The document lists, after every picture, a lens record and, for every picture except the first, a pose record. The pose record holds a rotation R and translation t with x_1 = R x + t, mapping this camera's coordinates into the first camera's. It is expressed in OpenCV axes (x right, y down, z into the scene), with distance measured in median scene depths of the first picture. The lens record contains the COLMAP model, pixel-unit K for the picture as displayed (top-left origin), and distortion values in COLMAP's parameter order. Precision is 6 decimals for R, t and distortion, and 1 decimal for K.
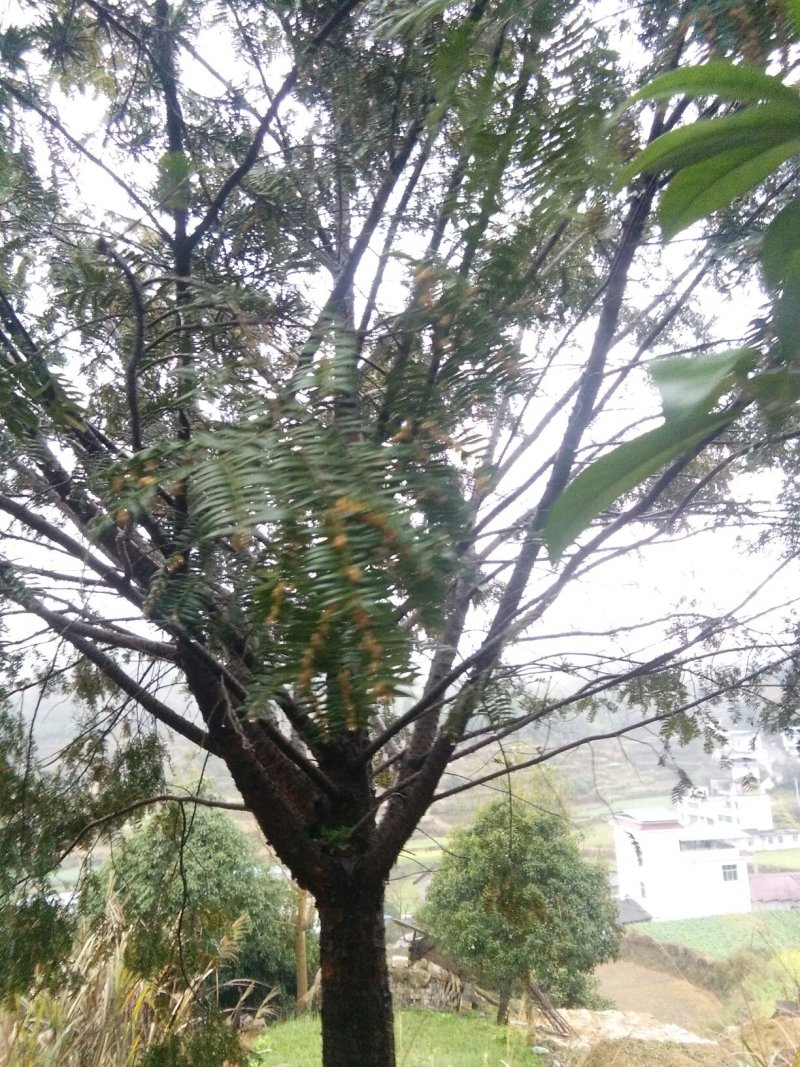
lens RADIAL K [[853.4, 0, 400.0], [0, 853.4, 533.5], [0, 0, 1]] dist [0.033787, -0.060043]
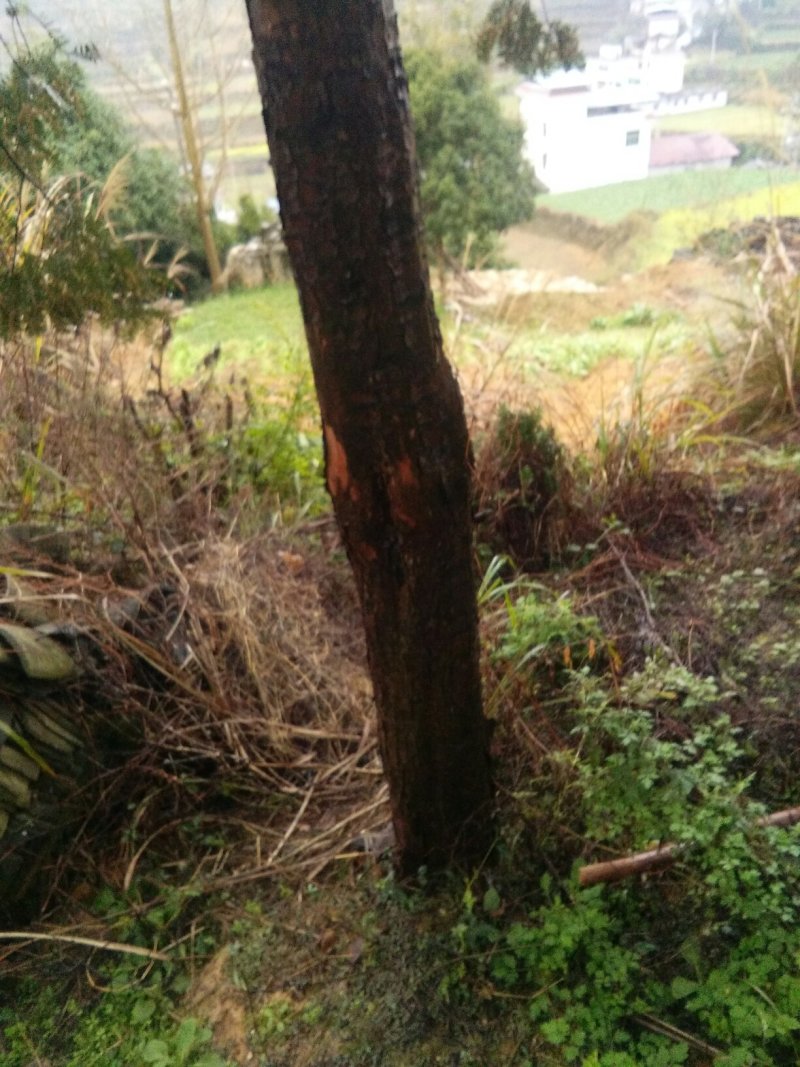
lens RADIAL K [[861.4, 0, 400.0], [0, 861.4, 533.5], [0, 0, 1]] dist [0.029648, -0.003484]
pose [[0.992202, -0.097971, 0.077050, -0.009798], [0.015219, 0.708788, 0.705258, 0.048651], [-0.123707, -0.698586, 0.704752, 0.062491]]
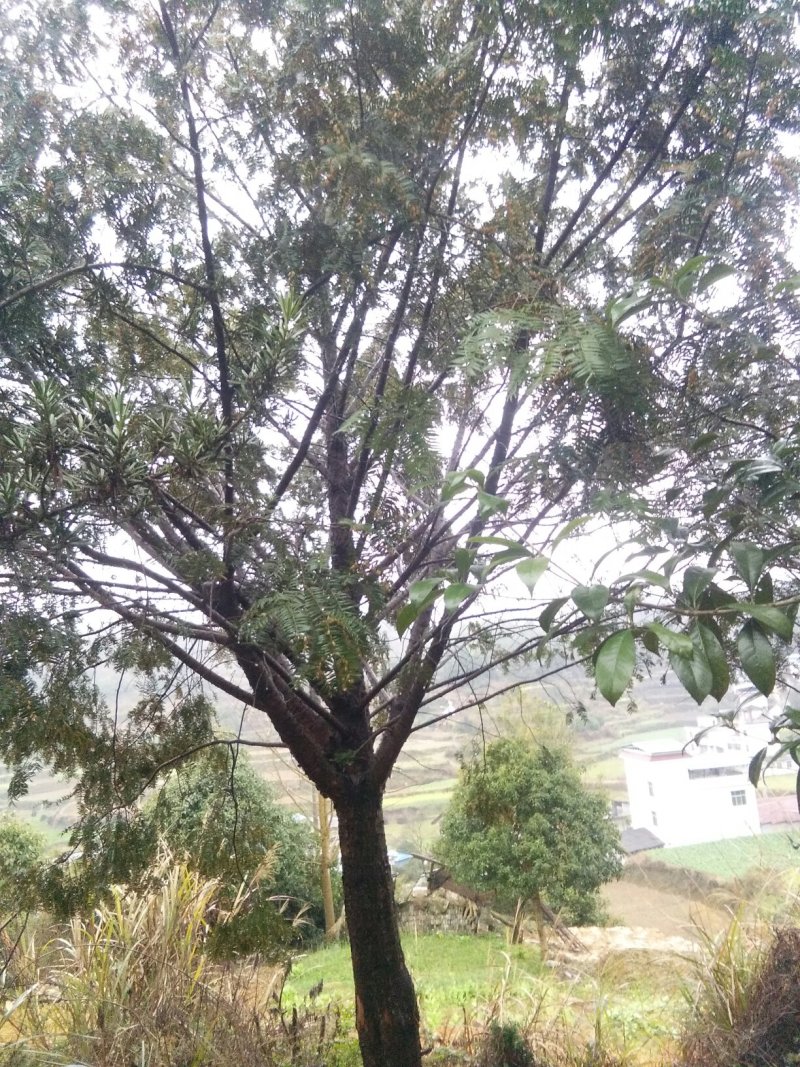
lens RADIAL K [[853.4, 0, 400.0], [0, 853.4, 533.5], [0, 0, 1]] dist [0.033787, -0.060043]
pose [[0.998605, -0.052508, -0.005493, 0.005657], [0.052740, 0.996890, 0.058561, -0.013241], [0.002401, -0.058769, 0.998269, -0.052261]]
